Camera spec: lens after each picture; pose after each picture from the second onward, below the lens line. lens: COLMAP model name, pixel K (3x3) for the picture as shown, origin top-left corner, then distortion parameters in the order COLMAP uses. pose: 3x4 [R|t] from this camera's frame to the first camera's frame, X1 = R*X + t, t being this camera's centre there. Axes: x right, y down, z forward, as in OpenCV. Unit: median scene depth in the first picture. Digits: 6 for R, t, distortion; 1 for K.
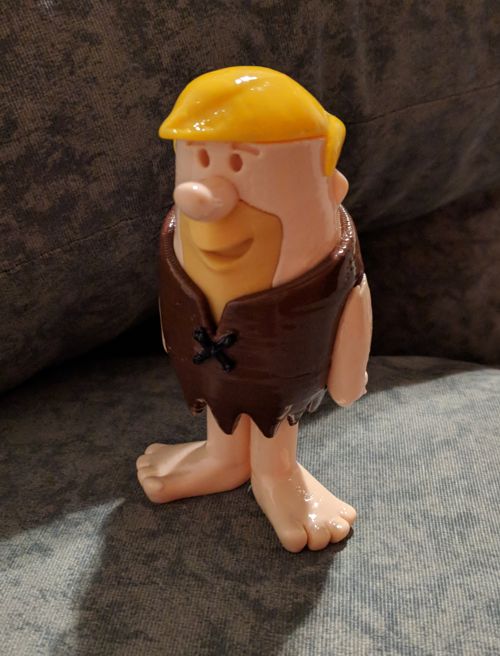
lens RADIAL K [[854.6, 0, 254.6], [0, 854.6, 331.0], [0, 0, 1]] dist [-0.012995, 0.000000]
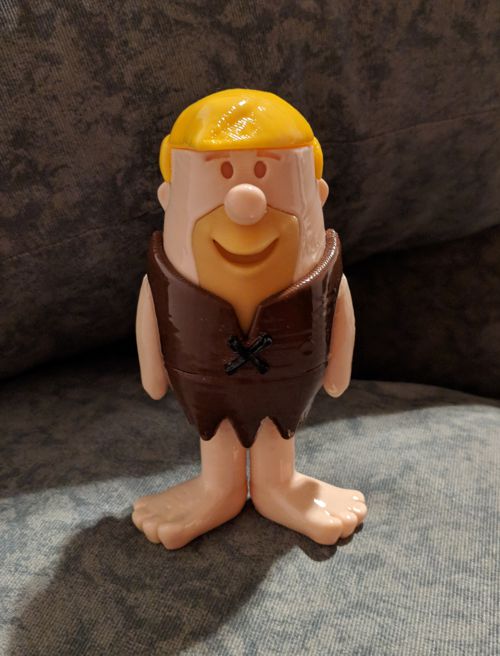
lens RADIAL K [[854.6, 0, 243.8], [0, 854.6, 326.9], [0, 0, 1]] dist [-0.012995, 0.000000]
pose [[0.967414, 0.084067, -0.238835, 0.284189], [-0.083486, 0.996430, 0.012565, -0.037790], [0.239039, 0.007784, 0.970979, 0.022633]]
